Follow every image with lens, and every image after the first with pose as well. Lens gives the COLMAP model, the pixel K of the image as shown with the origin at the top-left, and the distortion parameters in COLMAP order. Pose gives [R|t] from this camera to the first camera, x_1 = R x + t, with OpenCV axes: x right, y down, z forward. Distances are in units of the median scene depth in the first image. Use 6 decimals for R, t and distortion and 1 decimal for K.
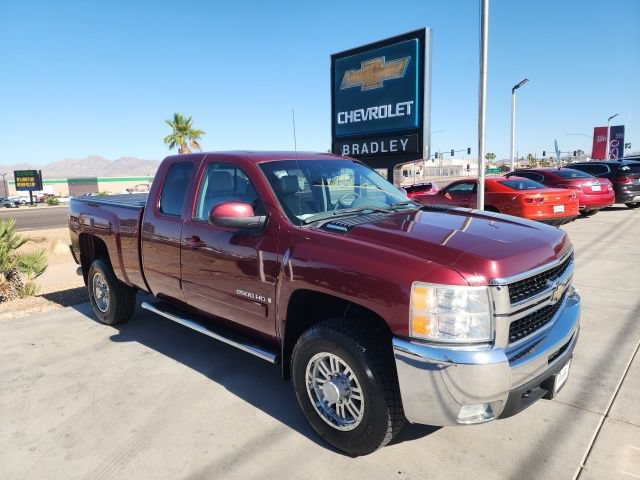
lens RADIAL K [[446.4, 0, 319.1], [0, 446.4, 226.2], [0, 0, 1]] dist [0.043172, -0.035053]
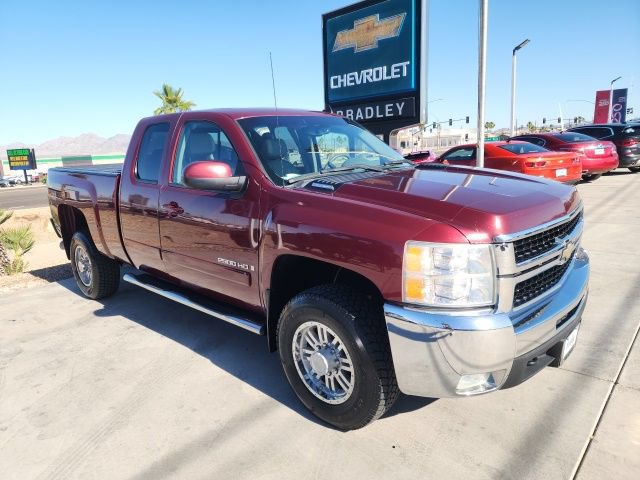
lens RADIAL K [[446.4, 0, 315.8], [0, 446.4, 228.6], [0, 0, 1]] dist [0.043172, -0.035053]
pose [[0.999796, -0.019855, -0.003745, 0.018496], [0.020051, 0.997842, 0.062519, 0.022200], [0.002496, -0.062582, 0.998037, 0.062300]]
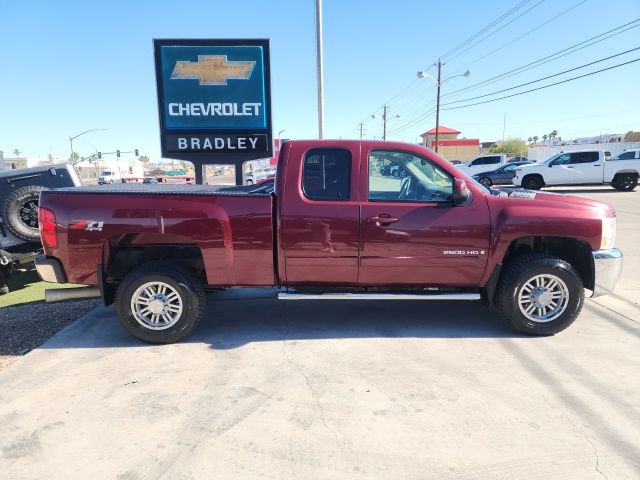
lens RADIAL K [[446.4, 0, 323.0], [0, 446.4, 236.5], [0, 0, 1]] dist [0.043172, -0.035053]
pose [[0.693546, -0.084754, 0.715410, -1.054155], [0.074750, 0.996161, 0.045549, 0.013605], [-0.716524, 0.021886, 0.697219, 0.288297]]
